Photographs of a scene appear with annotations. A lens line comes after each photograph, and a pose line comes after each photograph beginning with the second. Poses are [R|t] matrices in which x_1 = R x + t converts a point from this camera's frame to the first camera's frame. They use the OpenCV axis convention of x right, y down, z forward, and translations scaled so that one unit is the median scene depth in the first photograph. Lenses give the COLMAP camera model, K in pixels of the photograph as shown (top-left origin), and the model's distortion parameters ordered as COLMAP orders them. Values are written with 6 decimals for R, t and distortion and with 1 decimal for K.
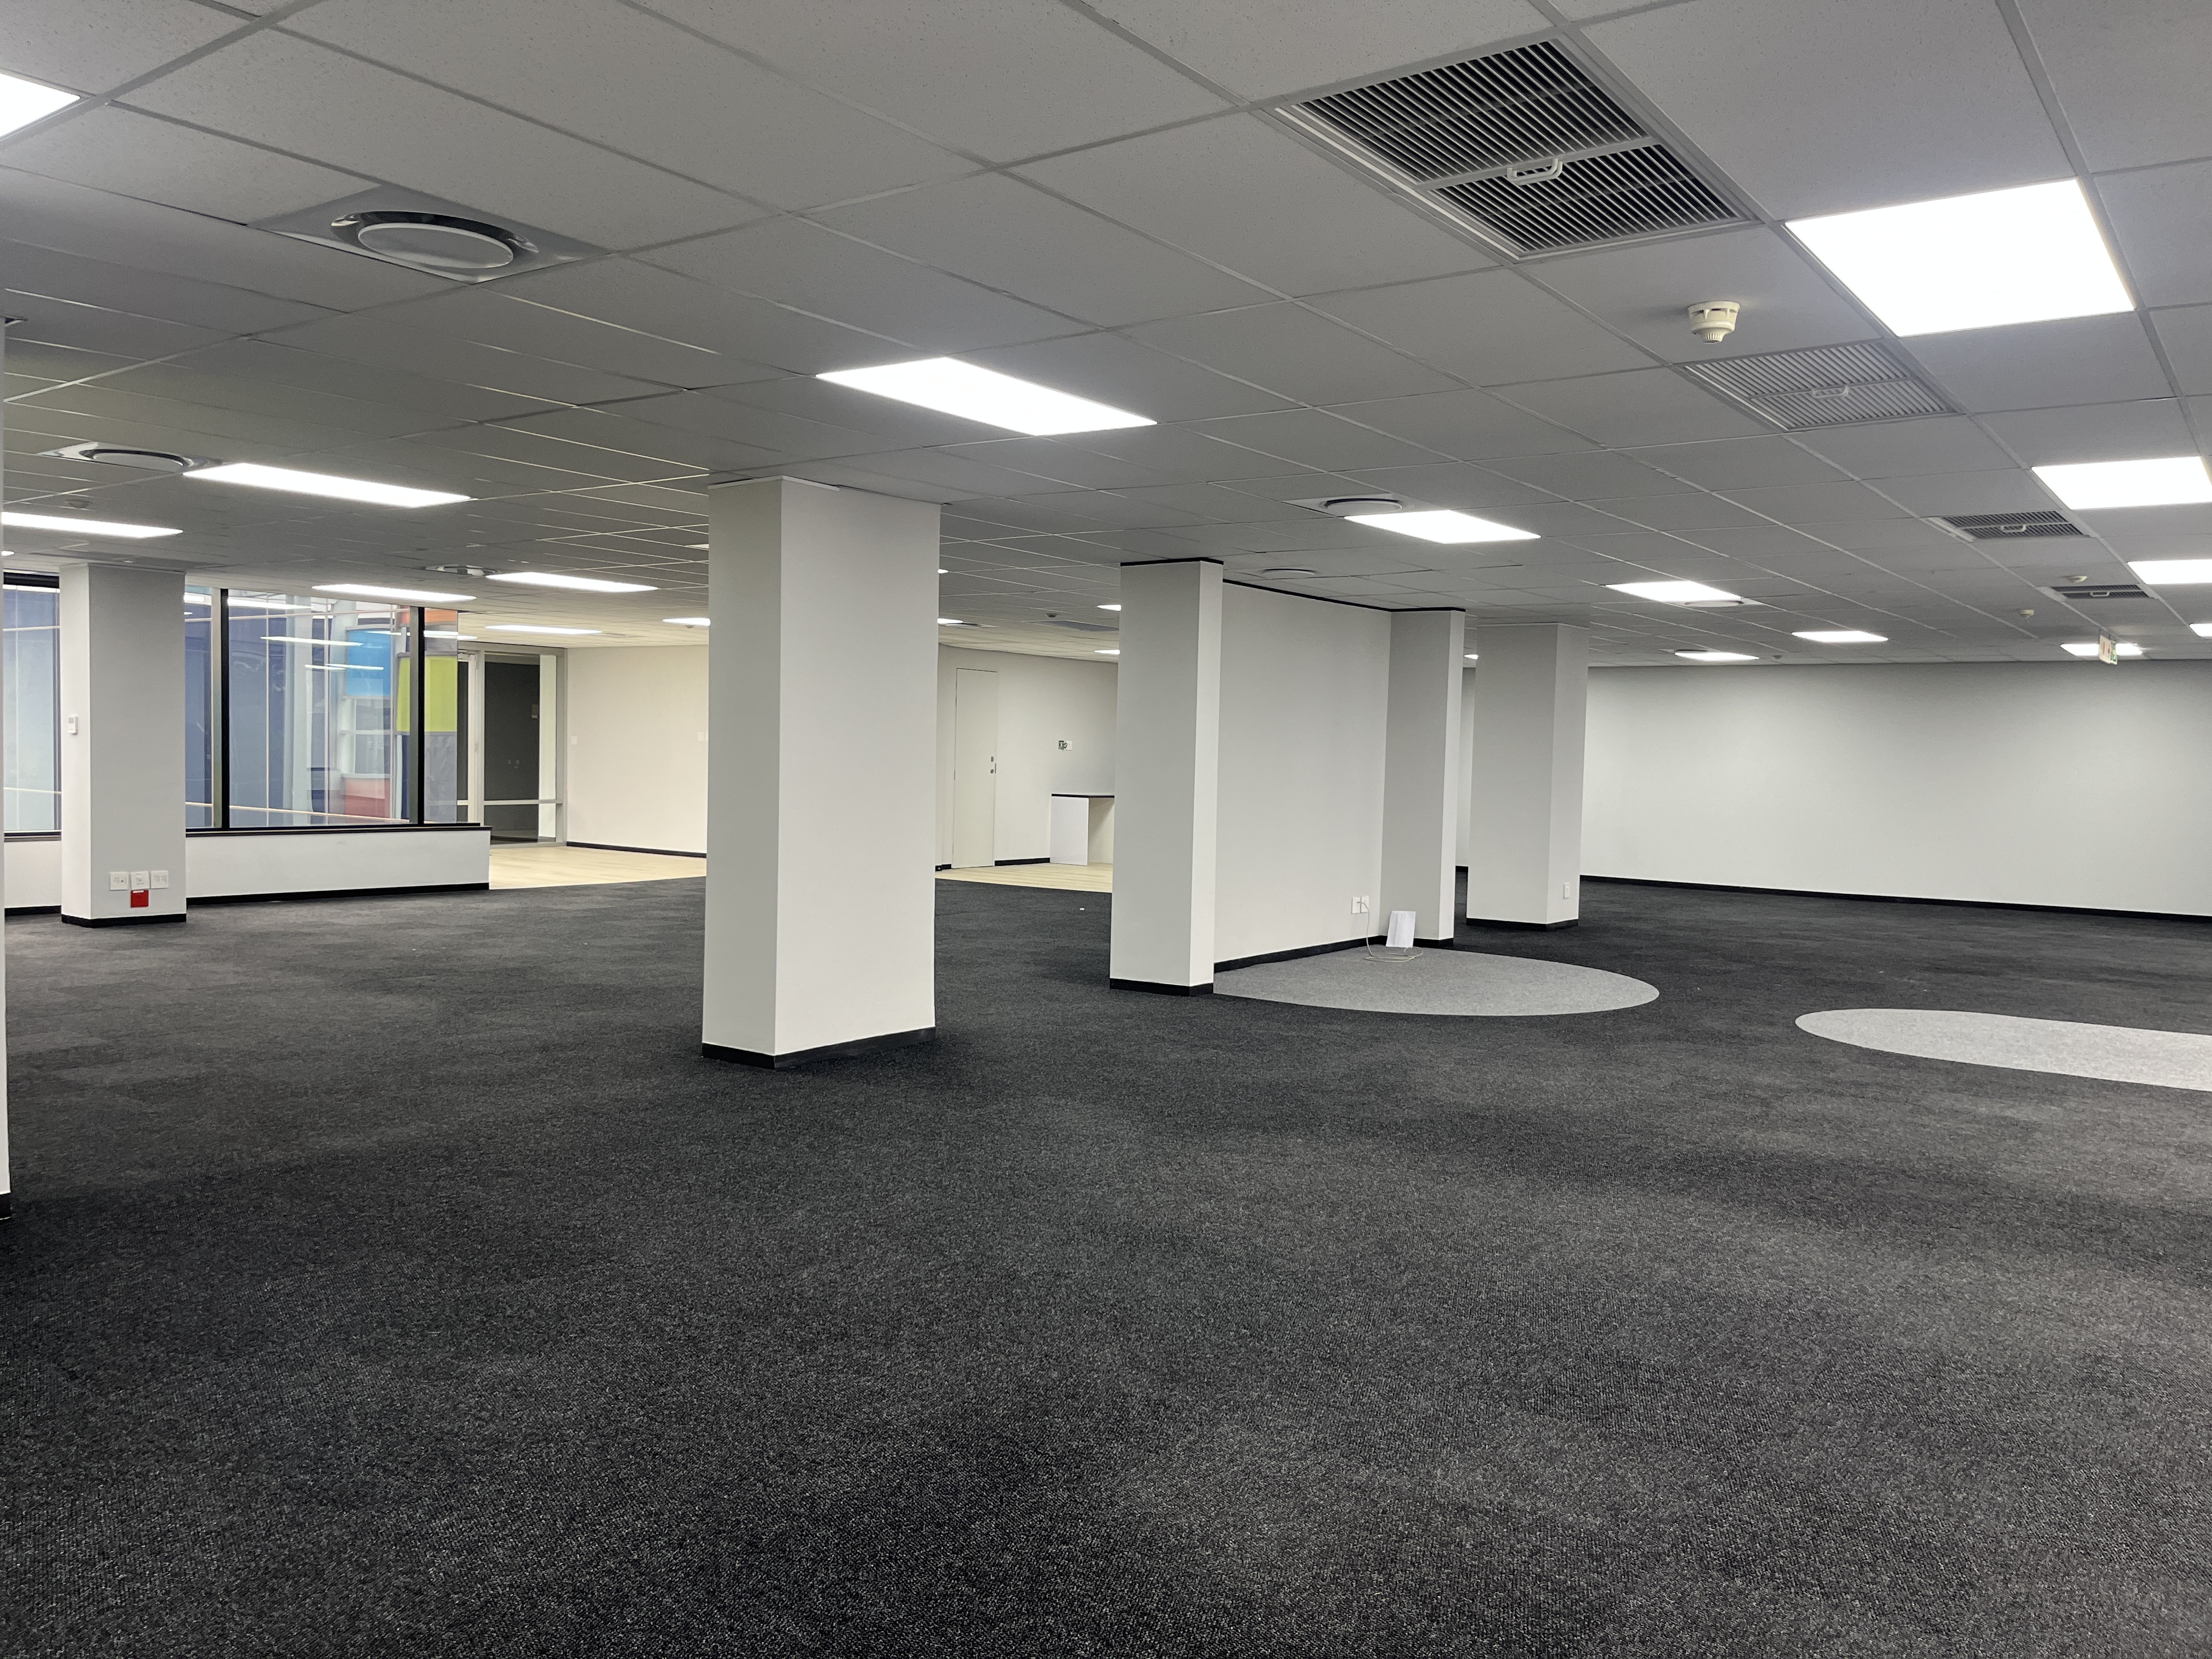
lens RADIAL K [[1649.9, 0, 1099.1], [0, 1649.9, 832.7], [0, 0, 1]] dist [0.056430, -0.082746]
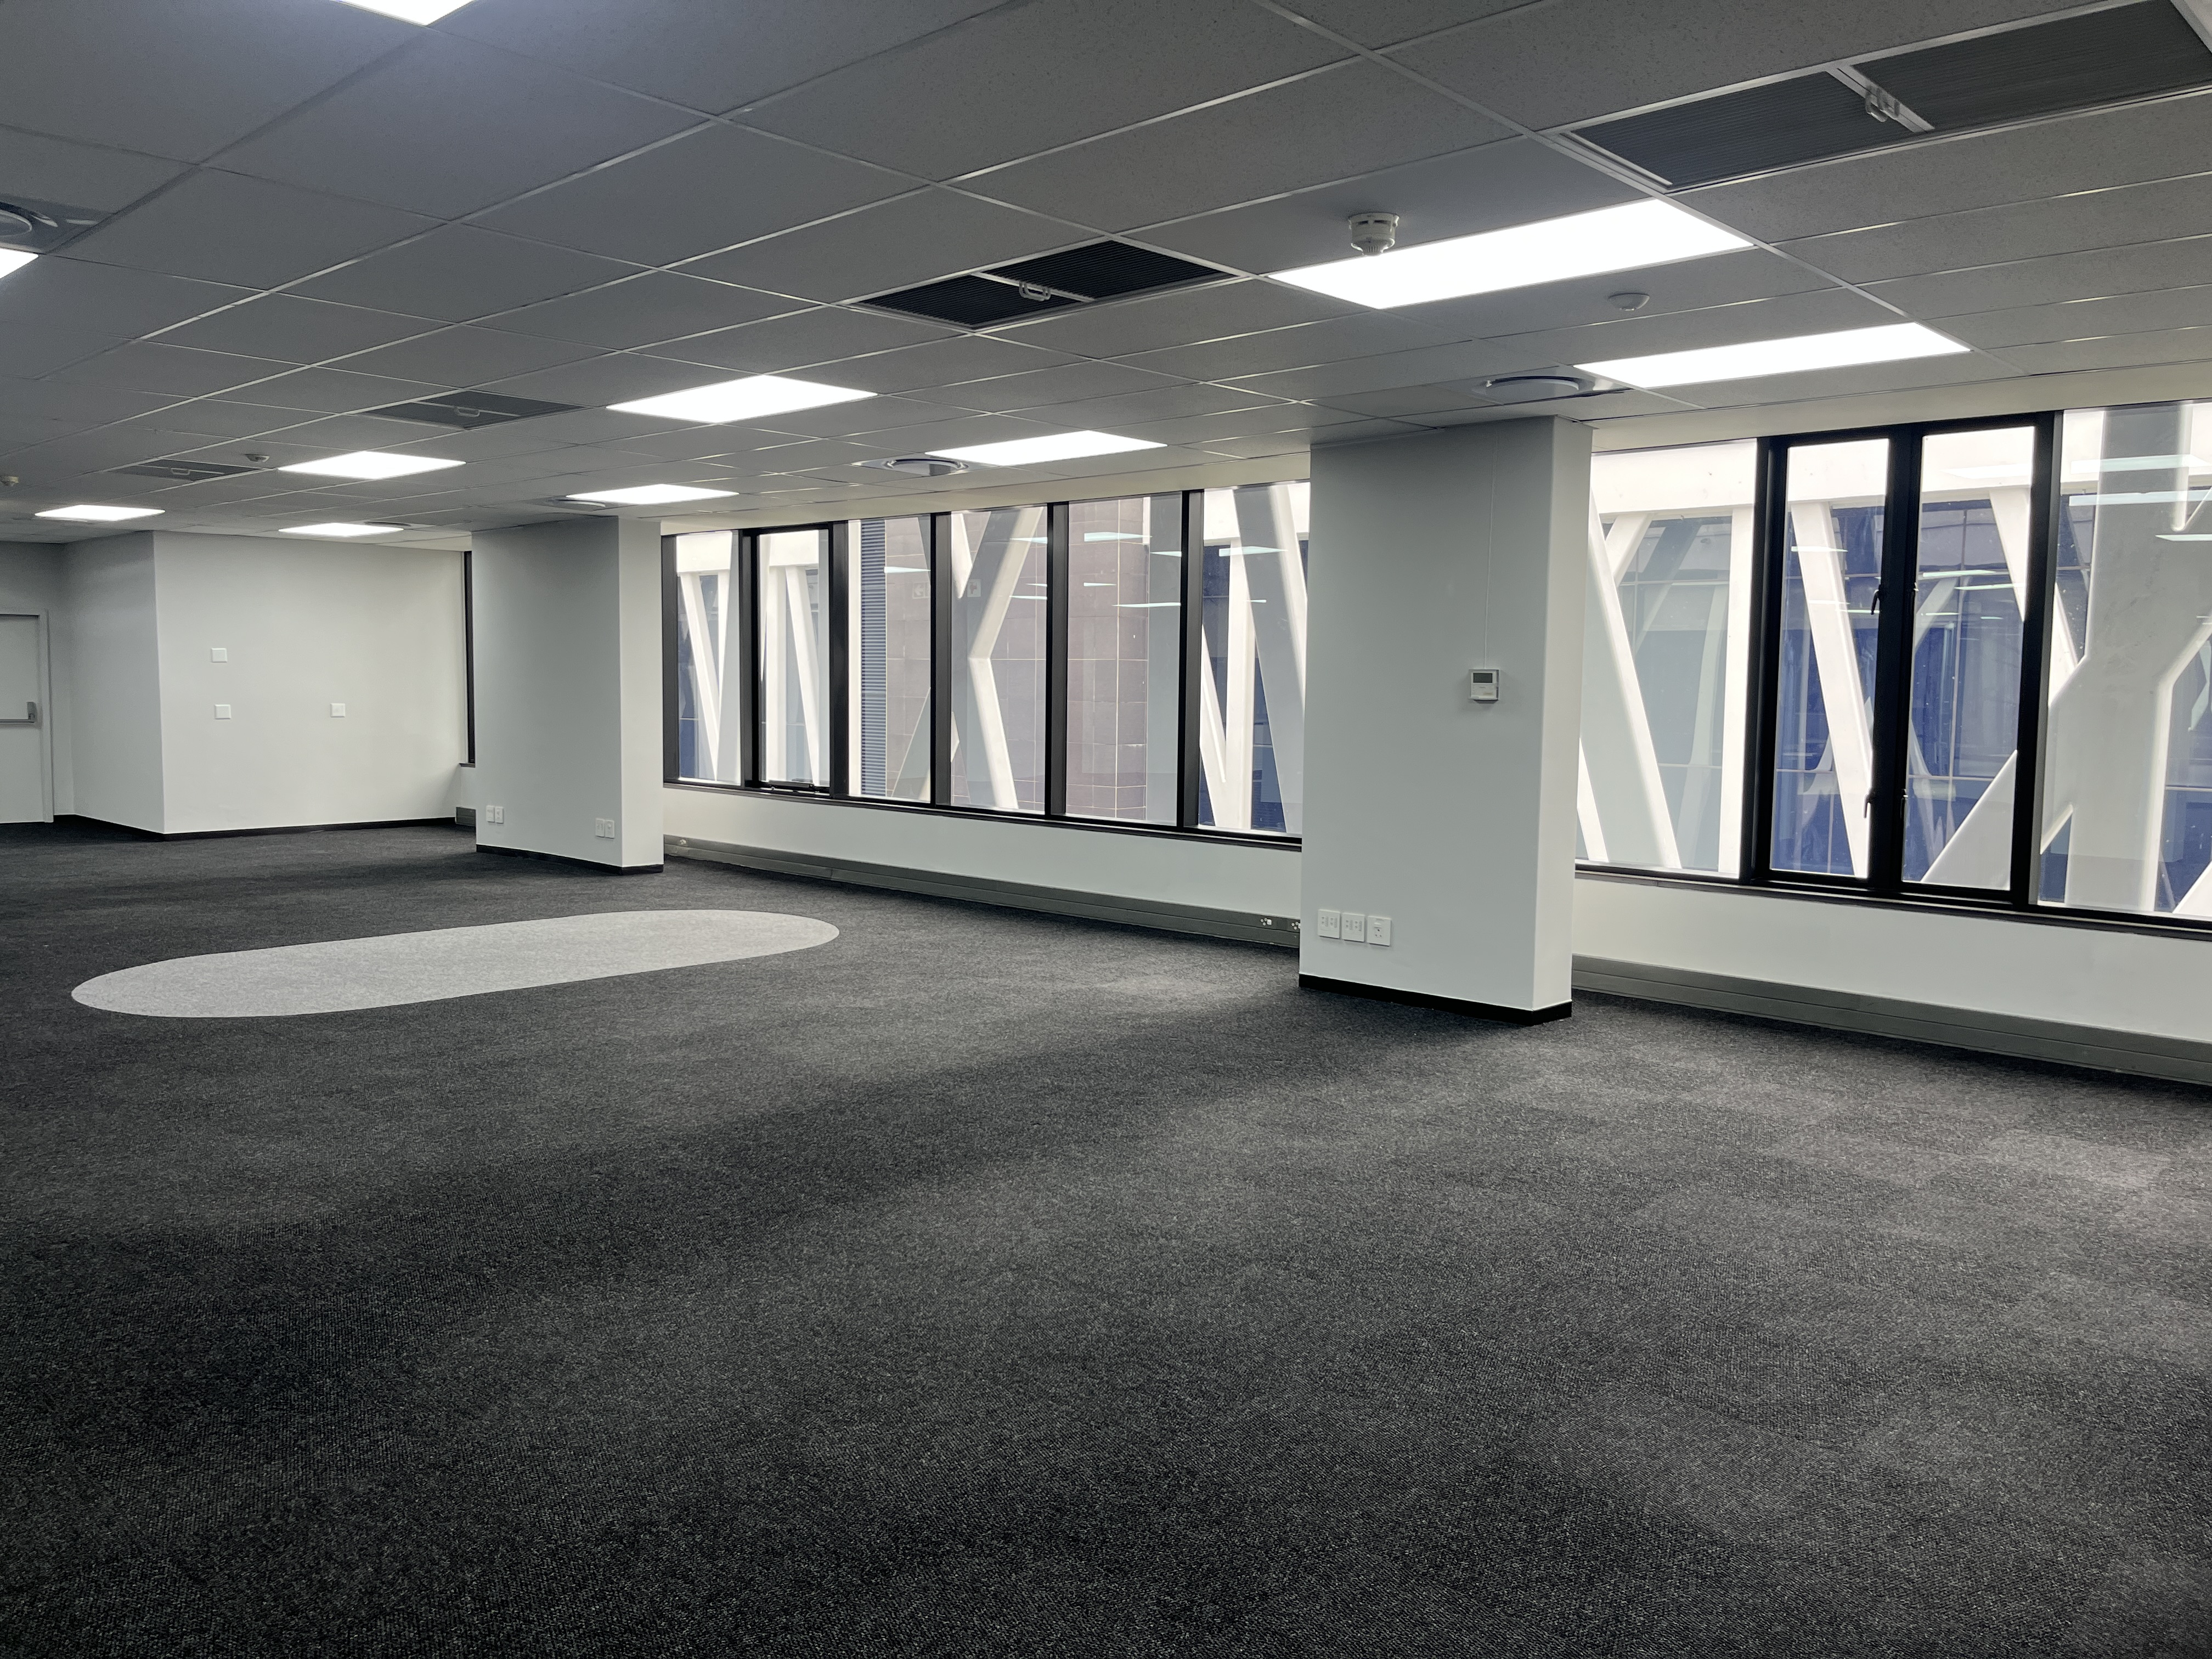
lens RADIAL K [[1669.3, 0, 1099.3], [0, 1669.3, 811.2], [0, 0, 1]] dist [0.062845, -0.099868]
pose [[0.116395, -0.100403, 0.988115, -0.514156], [0.039780, 0.994550, 0.096371, -0.060586], [-0.992406, 0.028090, 0.119754, 0.849575]]
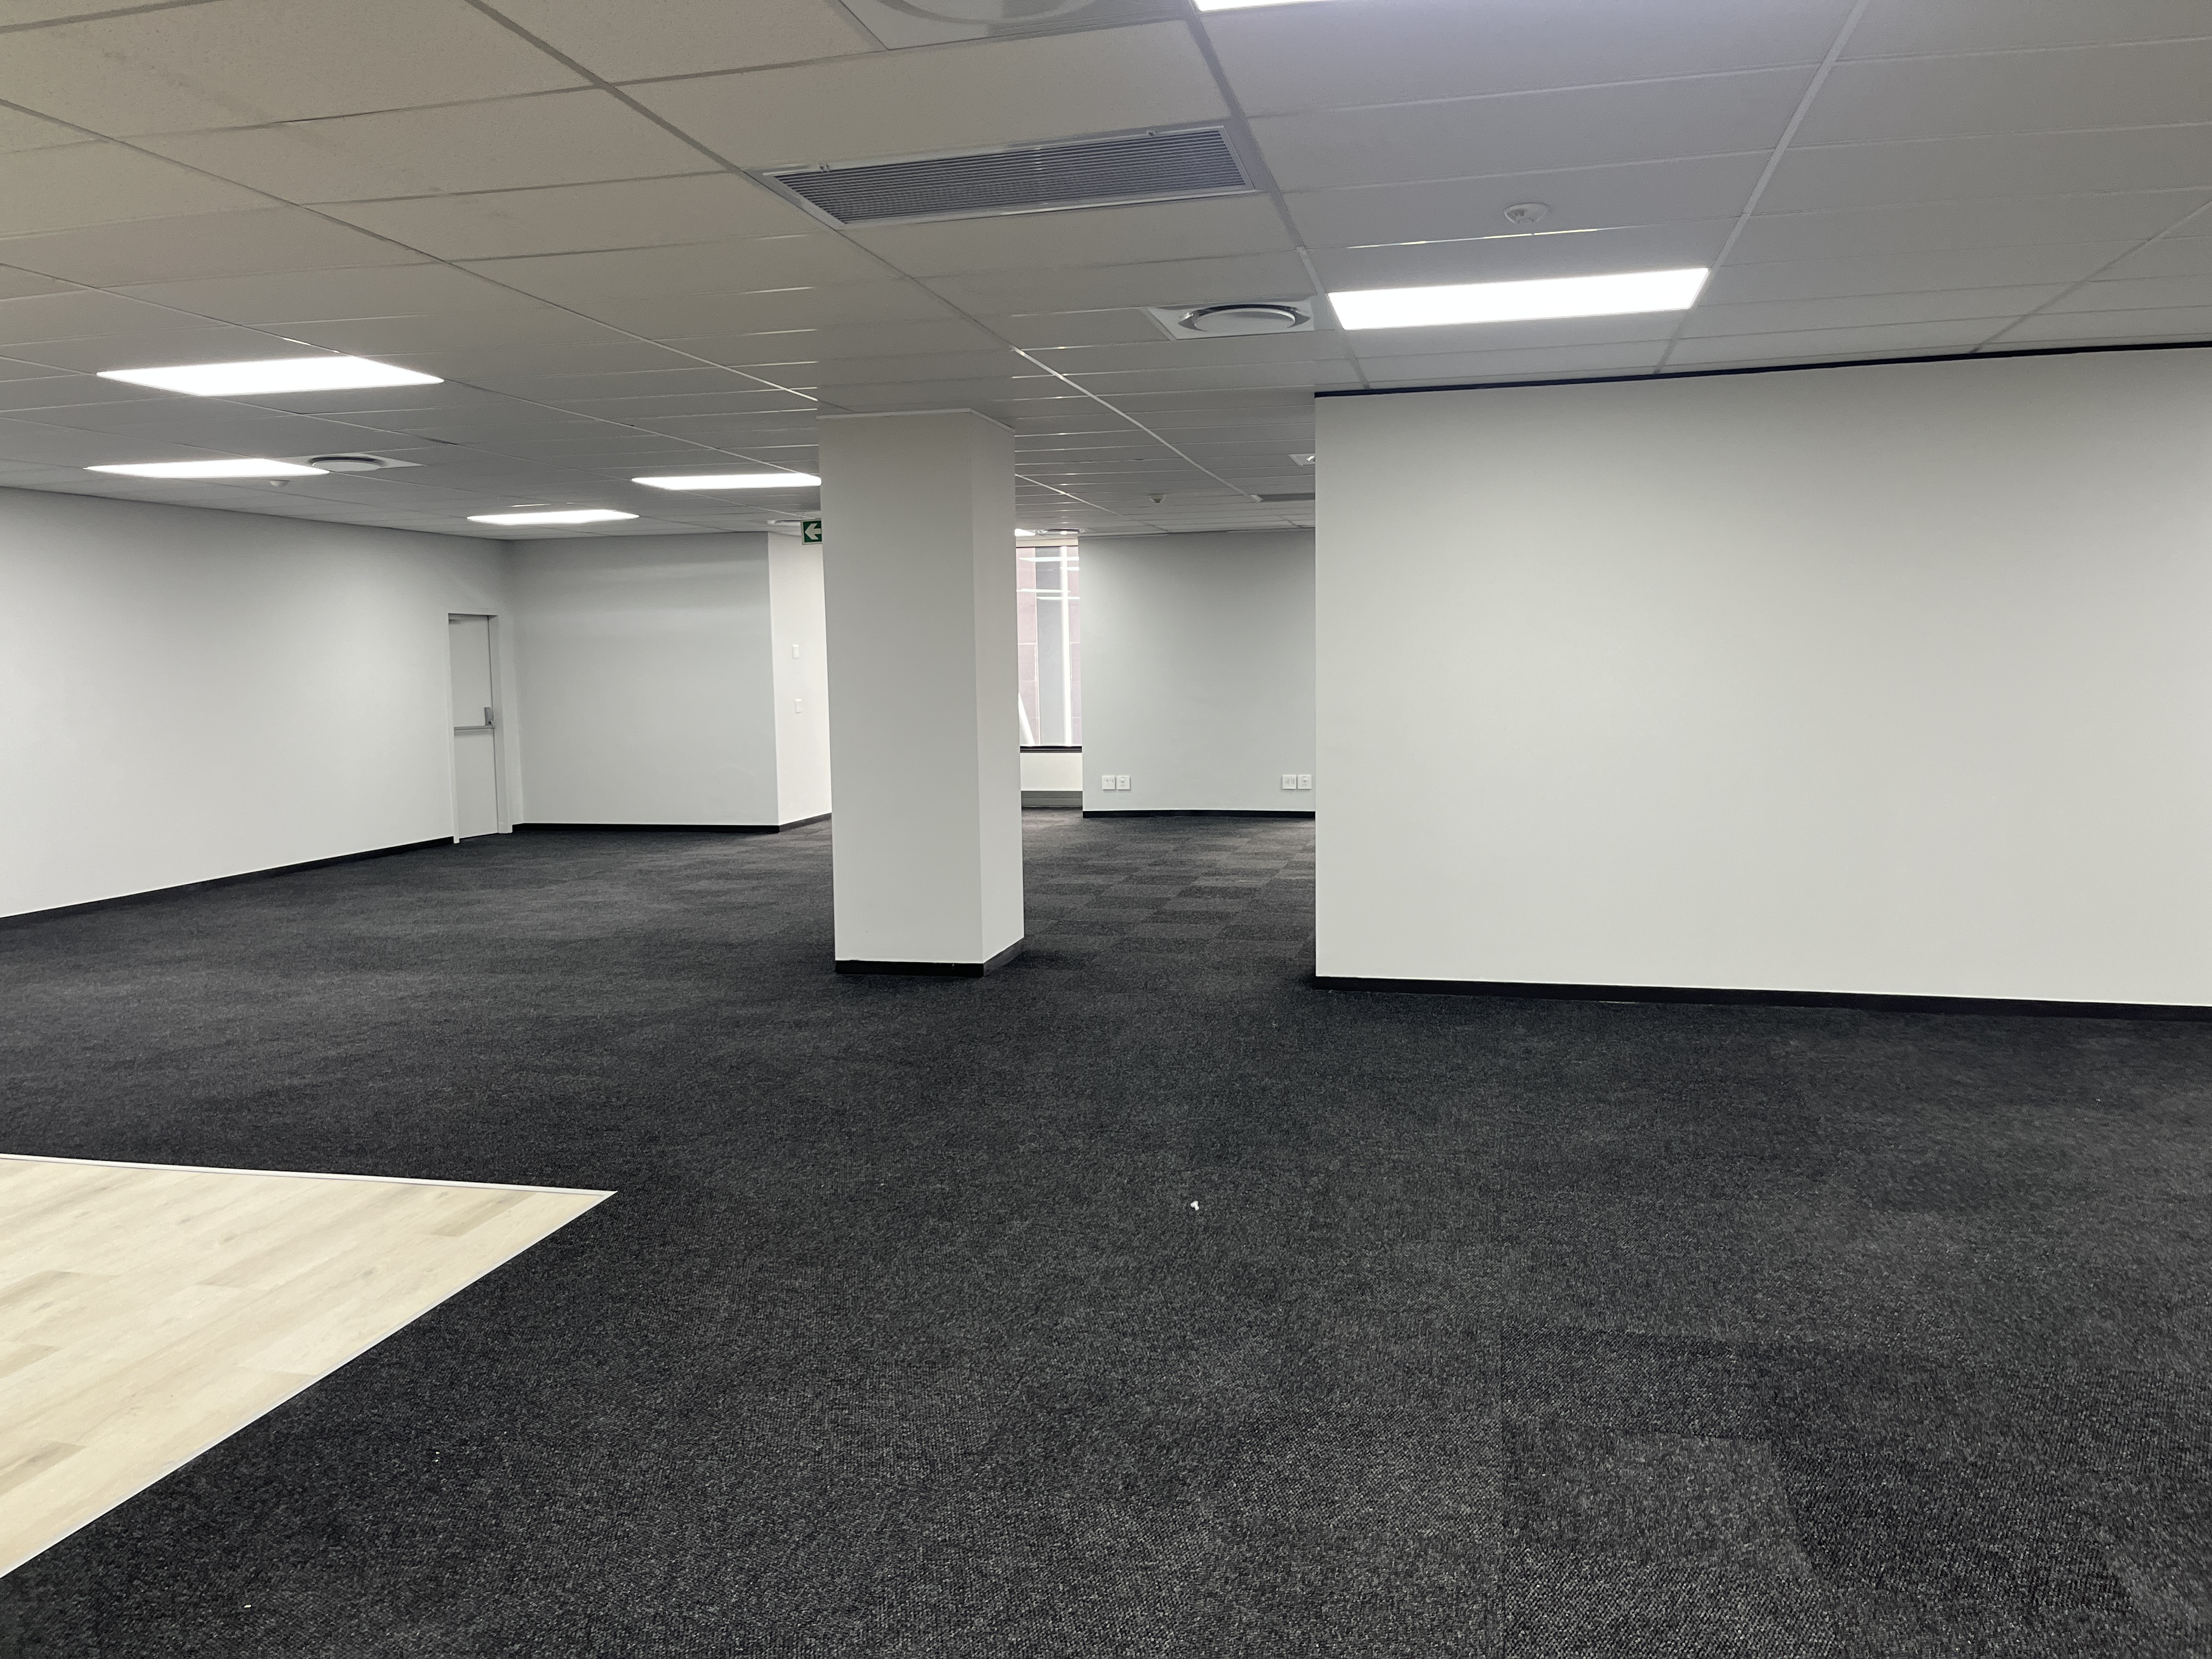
lens RADIAL K [[1669.3, 0, 1099.3], [0, 1669.3, 811.2], [0, 0, 1]] dist [0.062845, -0.099868]
pose [[-0.401845, -0.099698, 0.910264, -0.779752], [0.053520, 0.989799, 0.132036, -0.188589], [-0.914142, 0.101775, -0.392410, 3.321558]]
